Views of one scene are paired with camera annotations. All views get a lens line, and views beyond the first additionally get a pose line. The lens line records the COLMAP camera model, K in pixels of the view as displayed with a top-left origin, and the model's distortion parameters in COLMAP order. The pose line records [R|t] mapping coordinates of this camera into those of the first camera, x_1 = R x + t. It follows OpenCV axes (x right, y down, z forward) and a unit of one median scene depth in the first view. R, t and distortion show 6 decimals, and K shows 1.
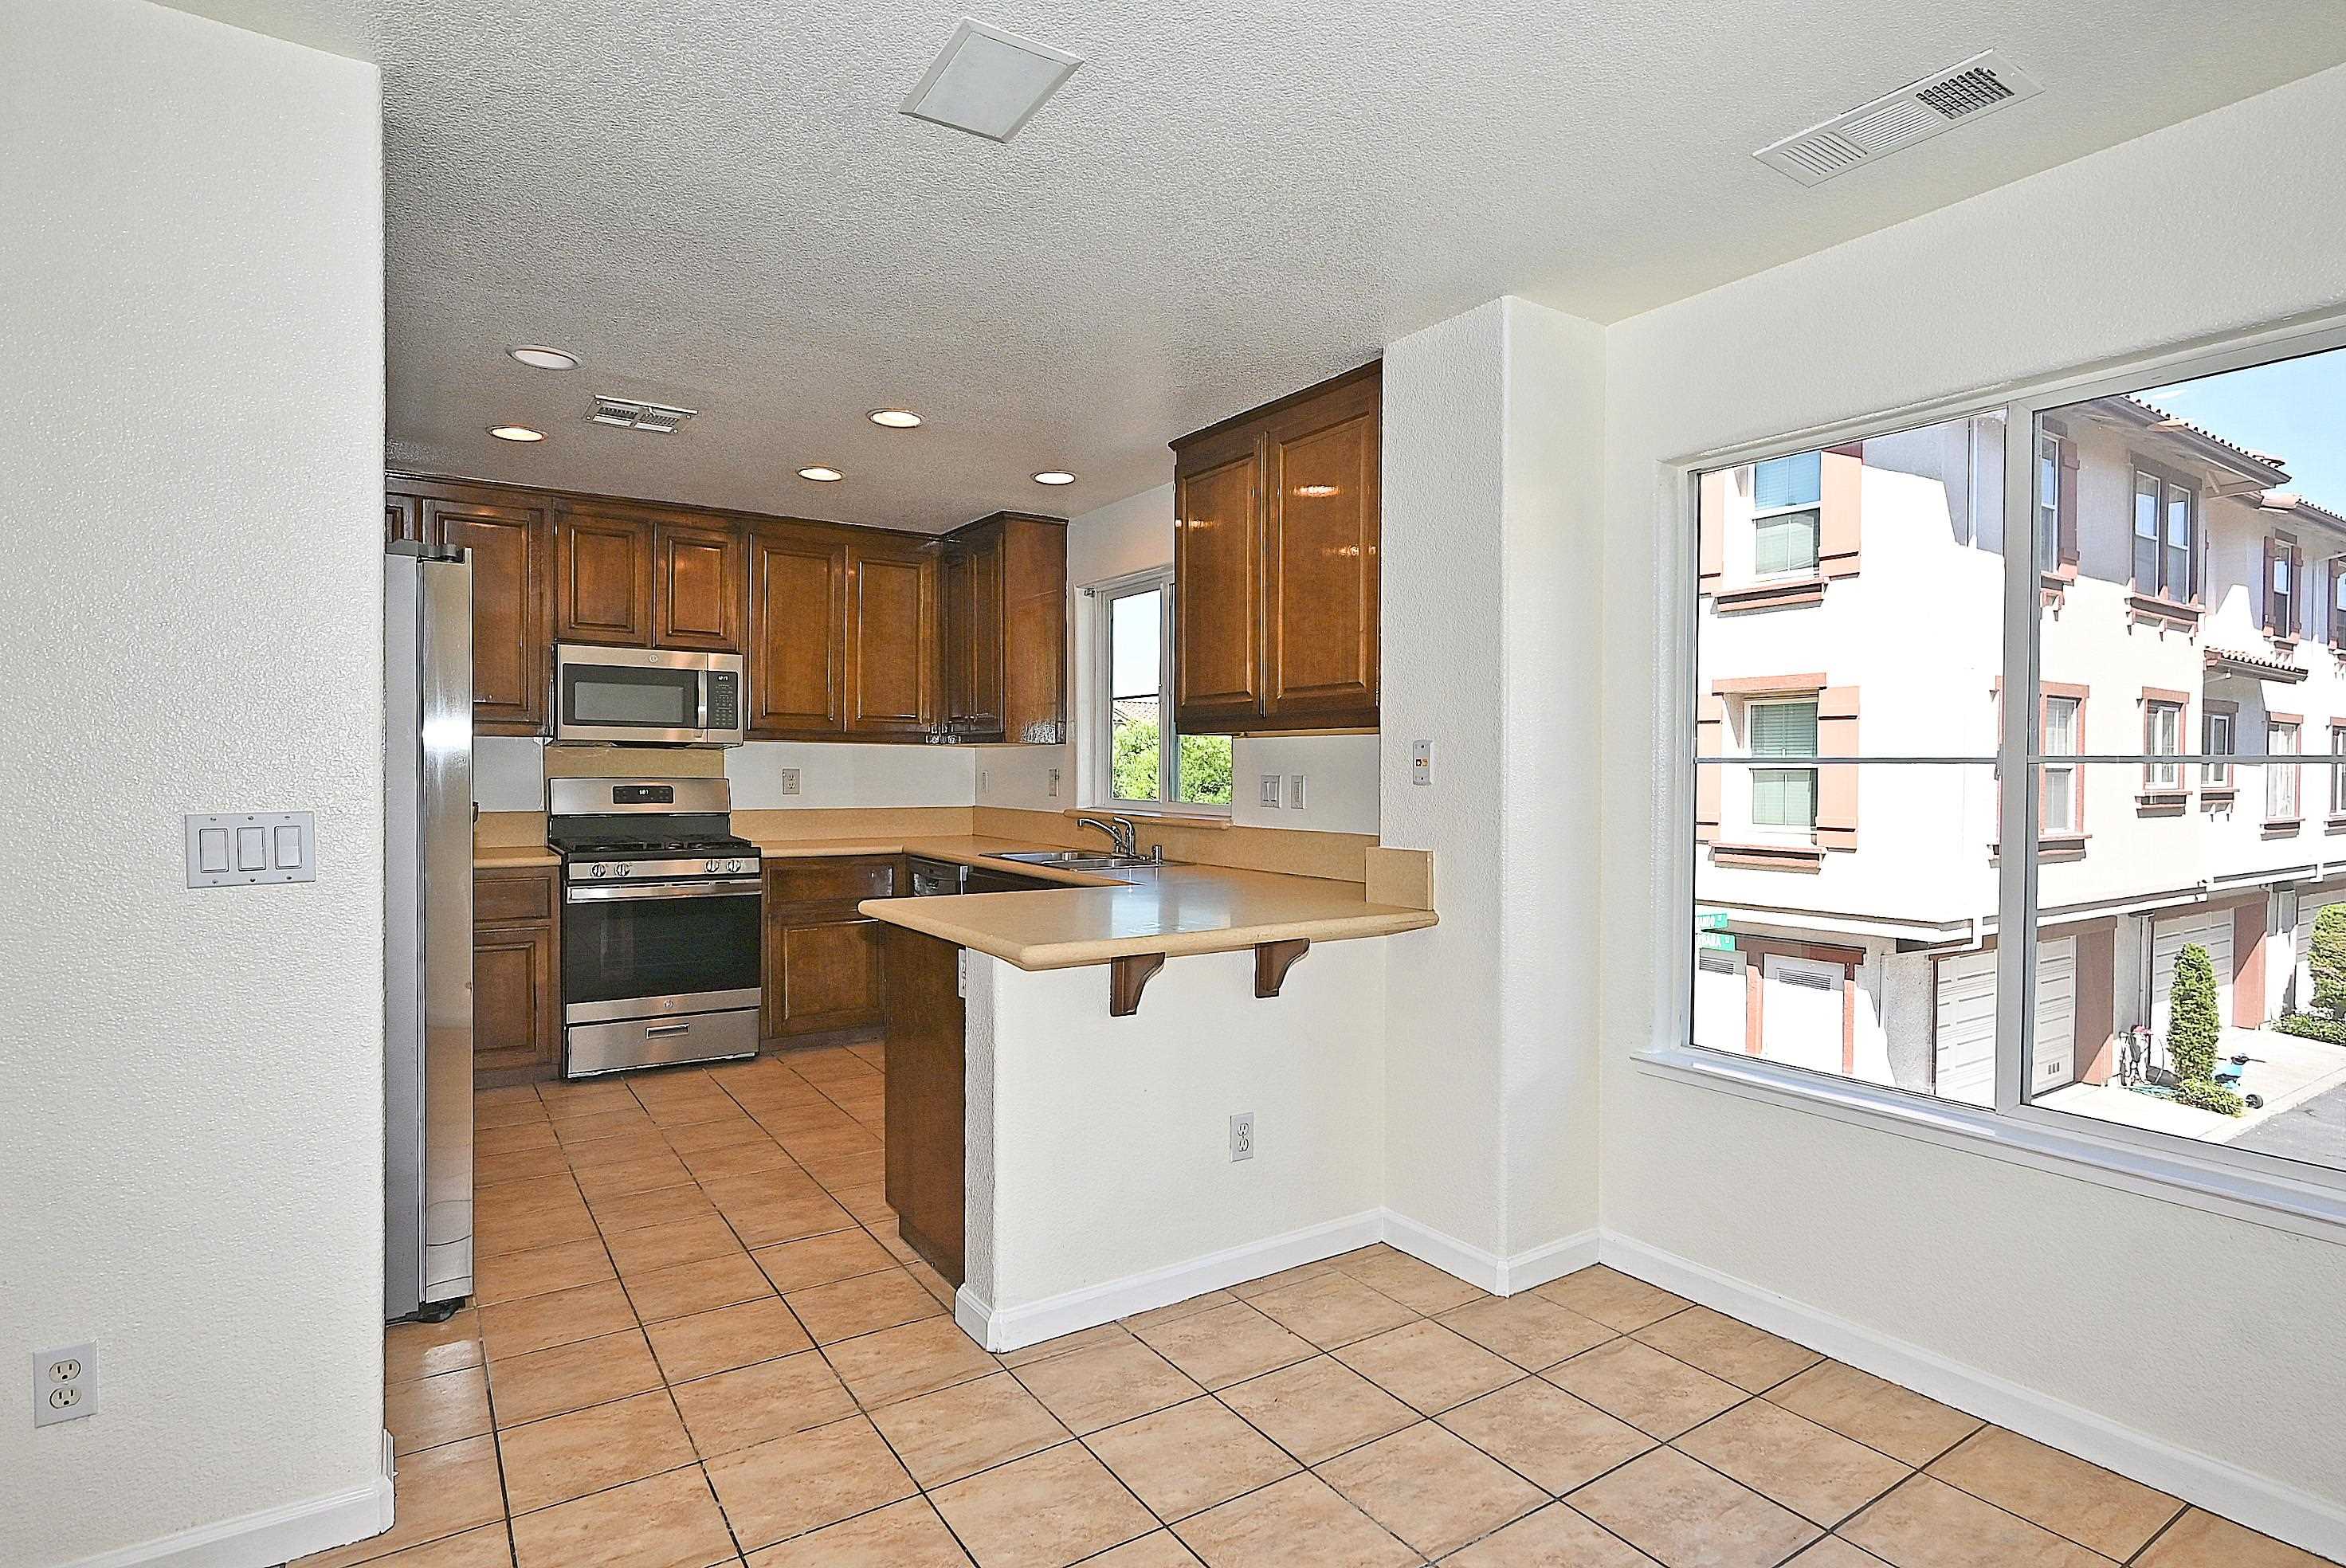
lens RADIAL K [[1191.1, 0, 1173.0], [0, 1191.1, 784.0], [0, 0, 1]] dist [0.000557, -0.001156]
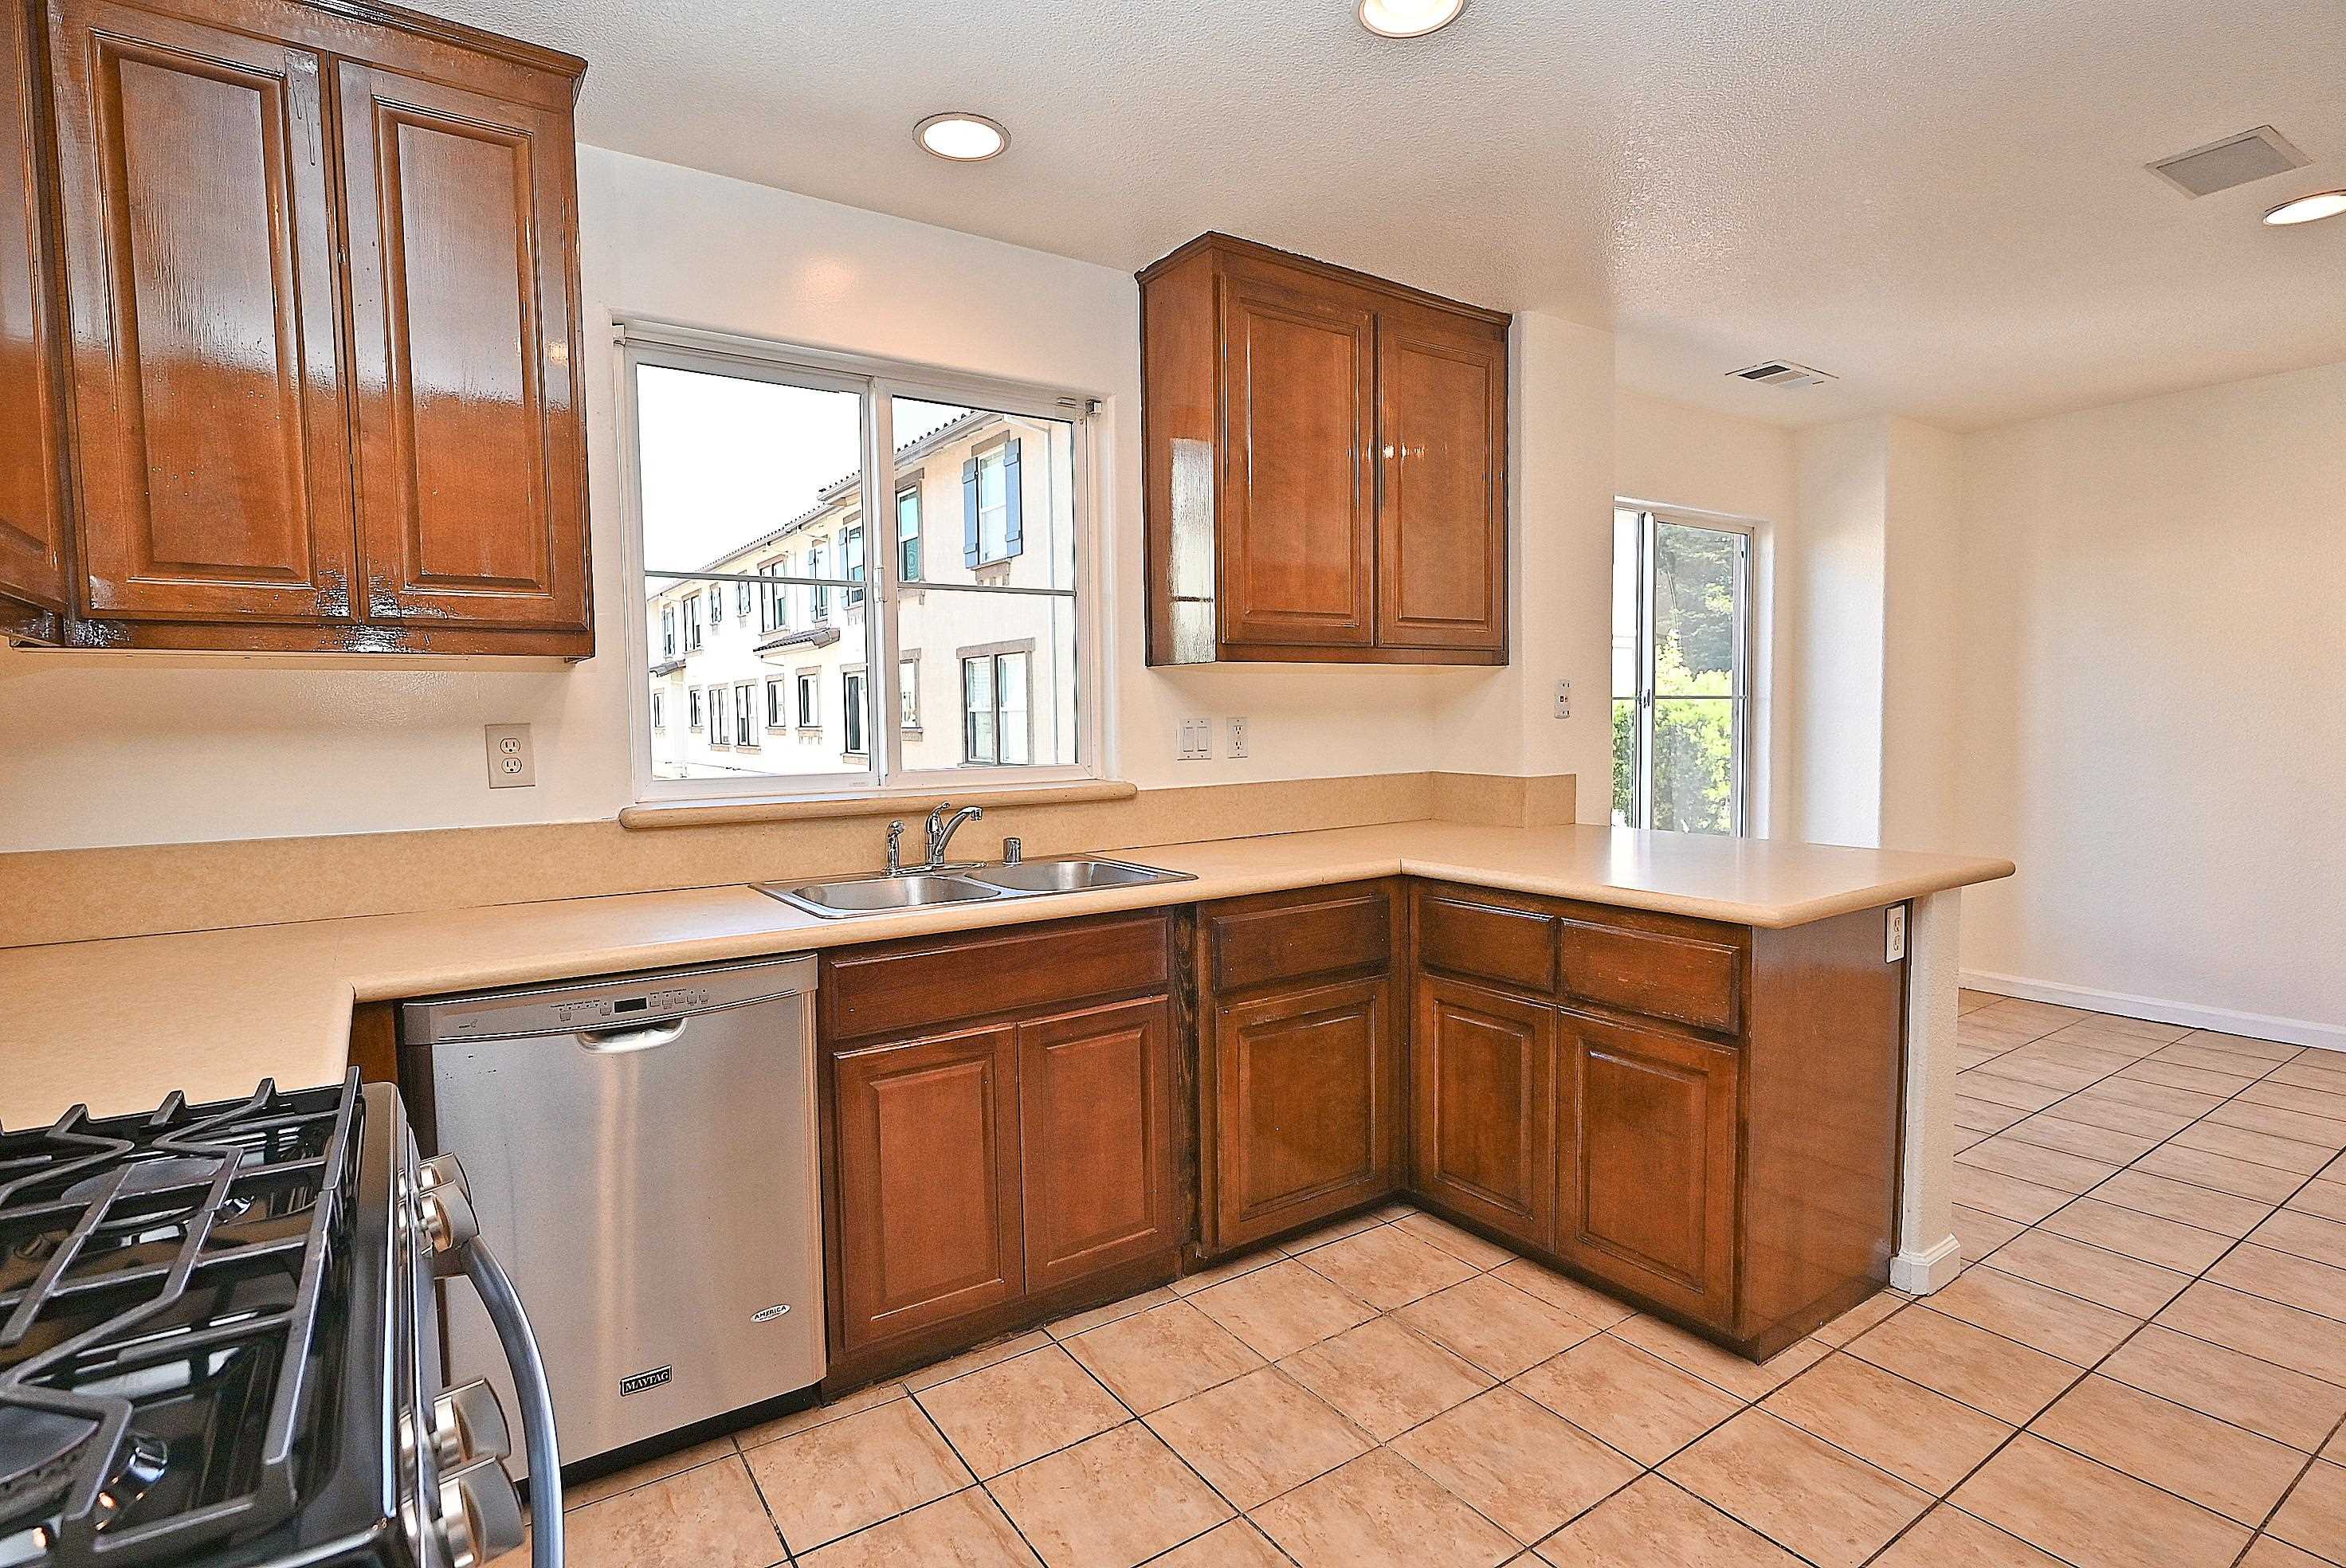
lens RADIAL K [[1158.5, 0, 1173.0], [0, 1158.5, 784.0], [0, 0, 1]] dist [0.000073, -0.000086]
pose [[-0.017422, -0.066370, 0.997643, -0.614443], [0.026269, 0.997420, 0.066814, -0.014189], [-0.999503, 0.027371, -0.015634, 0.933956]]
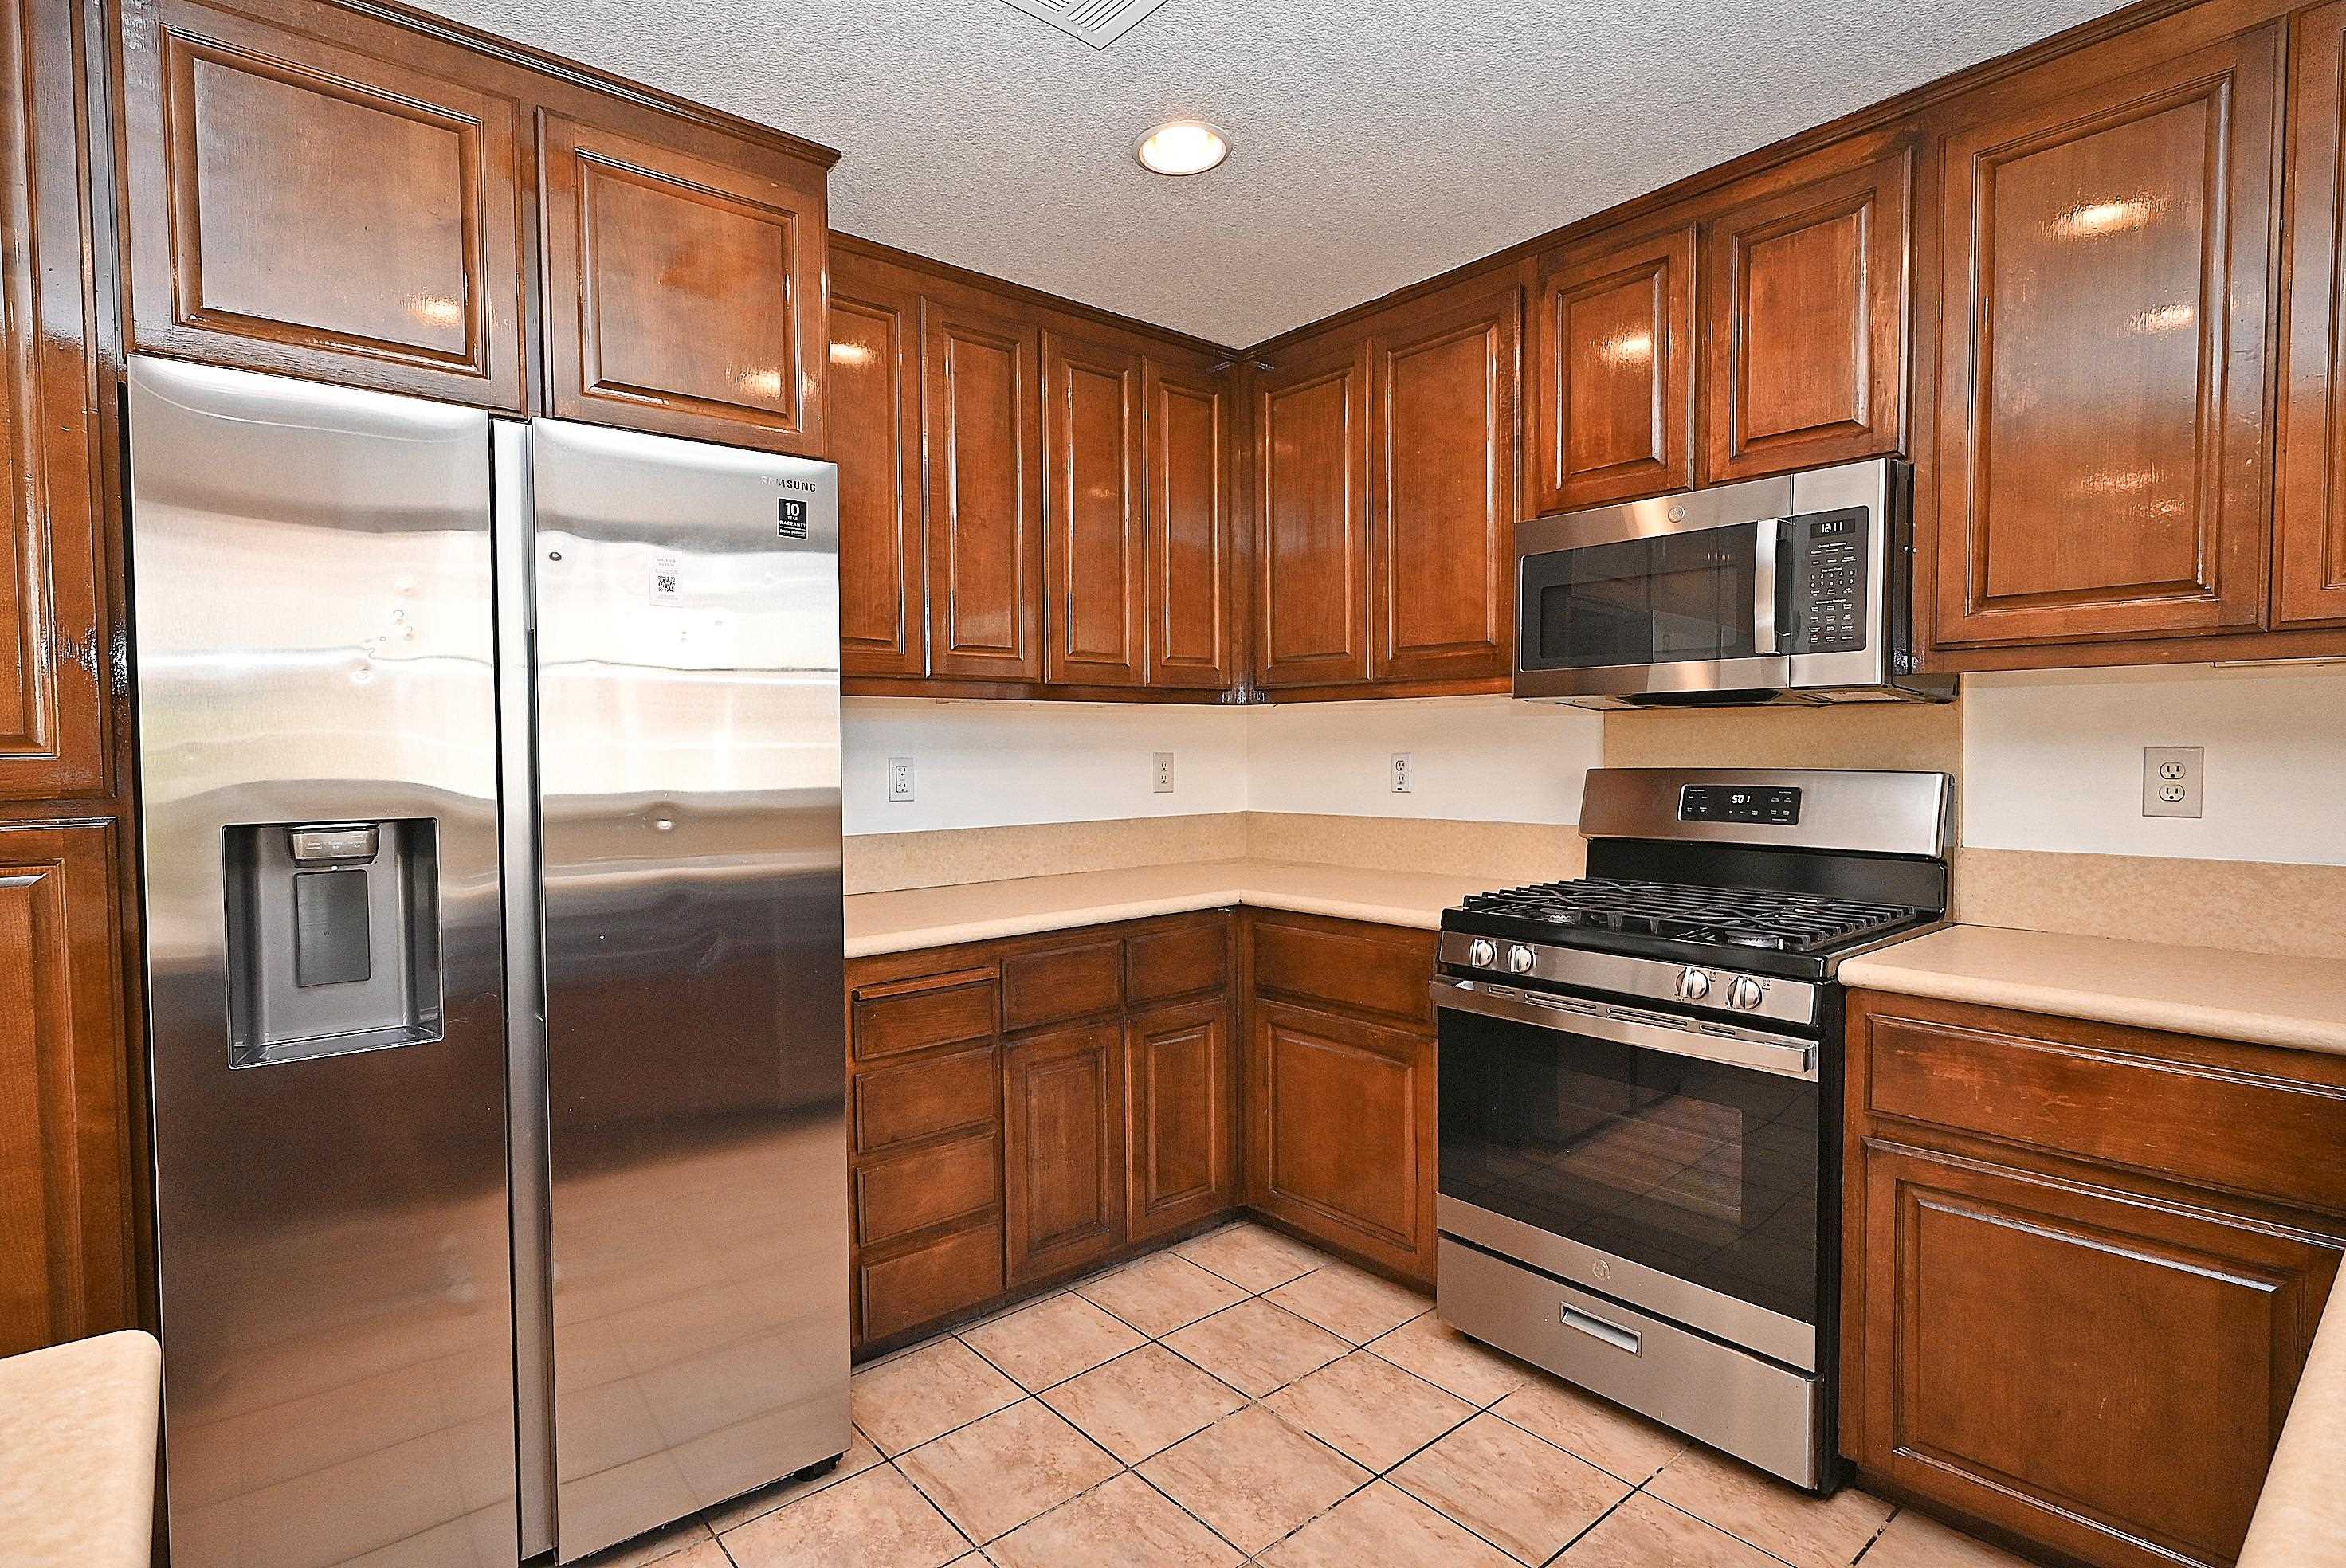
lens RADIAL K [[1166.6, 0, 1167.3], [0, 1166.6, 786.0], [0, 0, 1]] dist [-0.004654, 0.001165]
pose [[0.117223, 0.026384, -0.992755, -0.007096], [-0.004355, 0.999651, 0.026053, -0.011020], [0.993096, 0.001270, 0.117297, 0.819447]]
